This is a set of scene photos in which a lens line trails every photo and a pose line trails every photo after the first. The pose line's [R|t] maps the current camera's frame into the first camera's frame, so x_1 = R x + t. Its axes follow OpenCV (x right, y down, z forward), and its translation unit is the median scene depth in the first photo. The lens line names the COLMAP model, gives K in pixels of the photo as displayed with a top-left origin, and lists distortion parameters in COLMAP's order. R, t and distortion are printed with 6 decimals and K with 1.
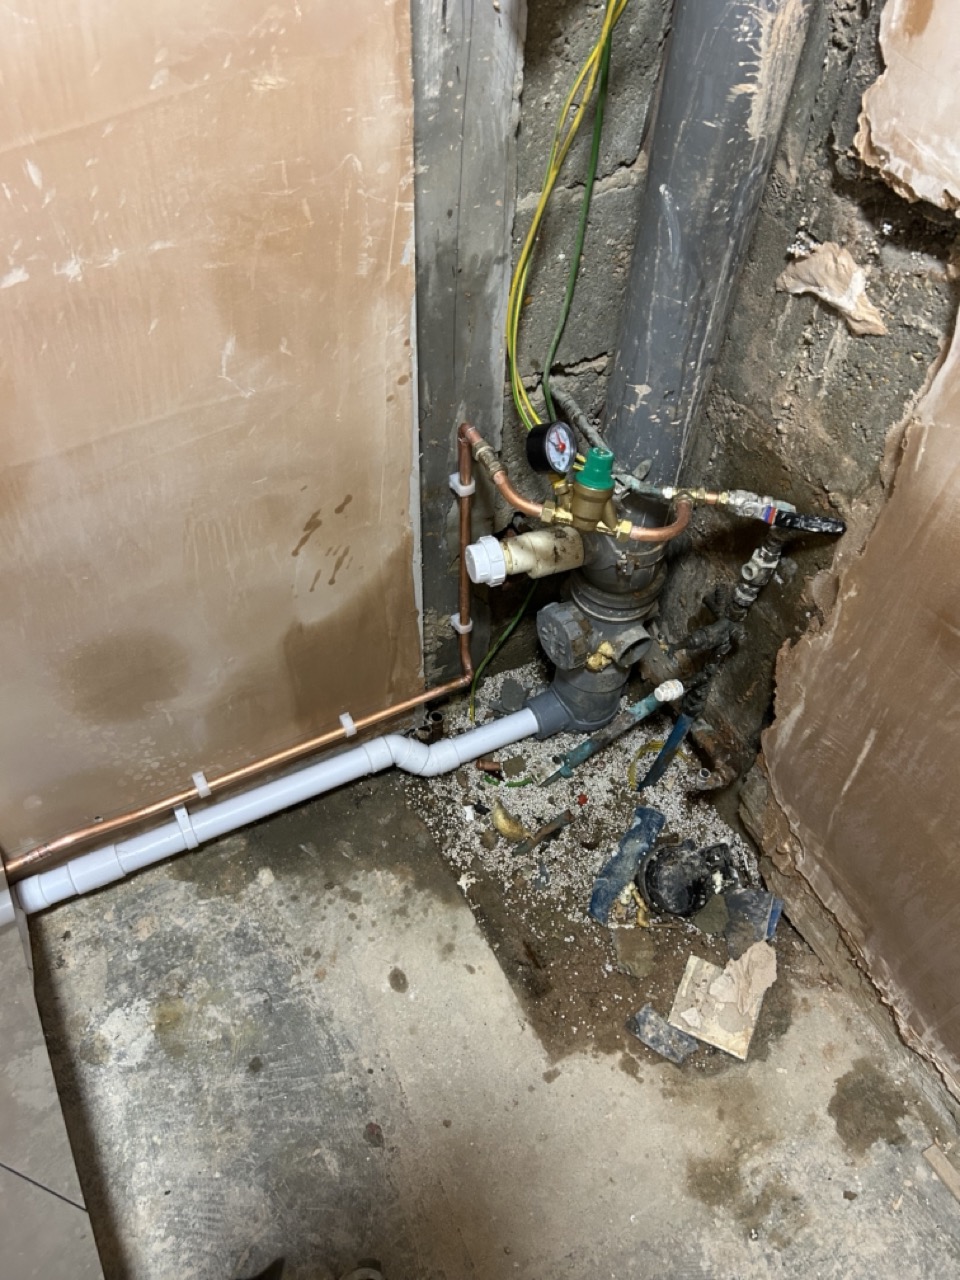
lens RADIAL K [[957.6, 0, 484.5], [0, 957.6, 634.7], [0, 0, 1]] dist [0.035670, -0.029729]
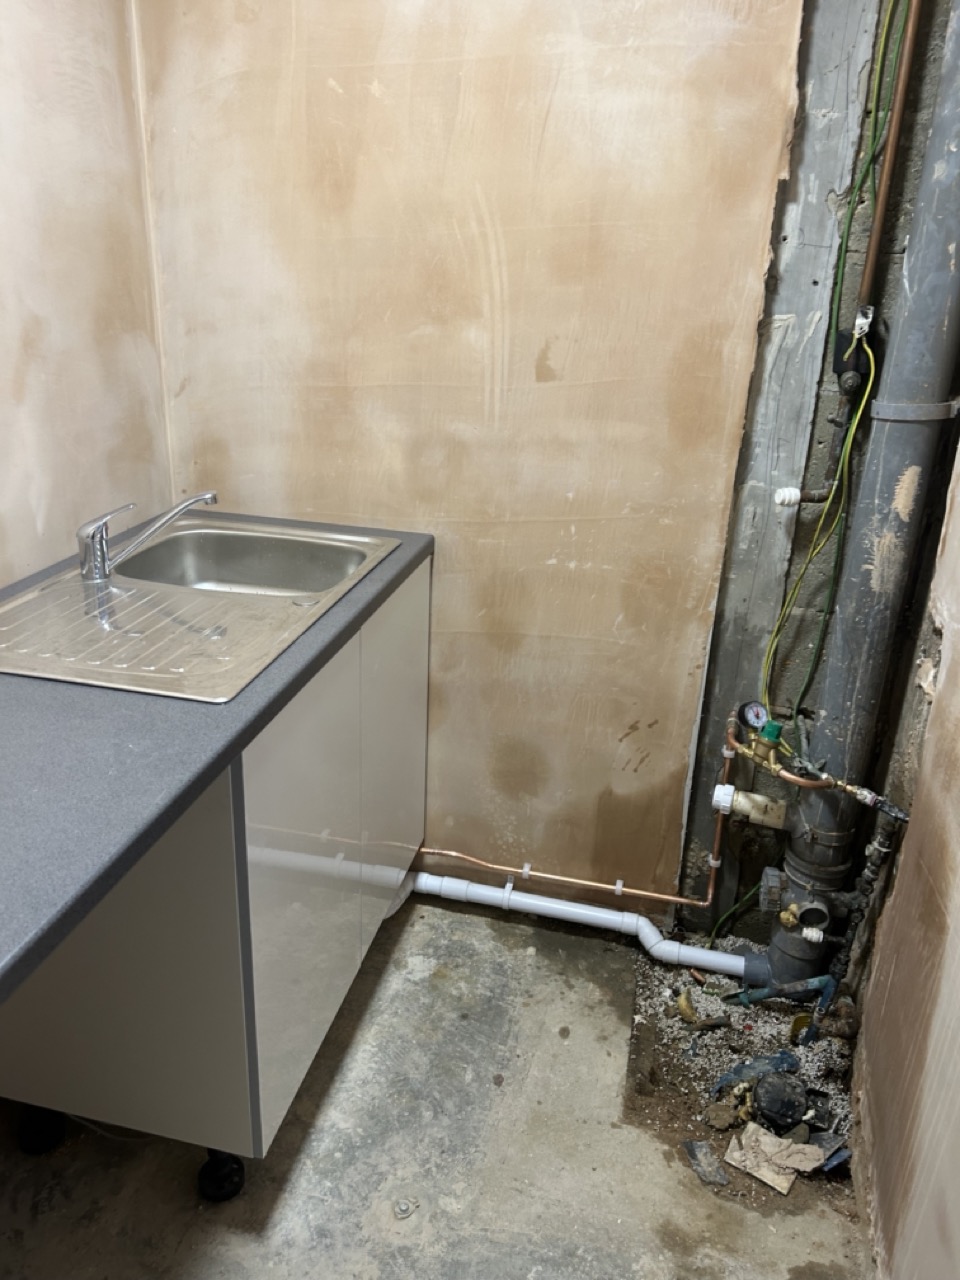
lens RADIAL K [[957.6, 0, 476.9], [0, 957.6, 638.7], [0, 0, 1]] dist [0.035670, -0.029729]
pose [[0.756194, 0.239558, -0.608919, 0.687242], [-0.519069, 0.786219, -0.335302, 0.534984], [0.398419, 0.569624, 0.718882, -0.586457]]
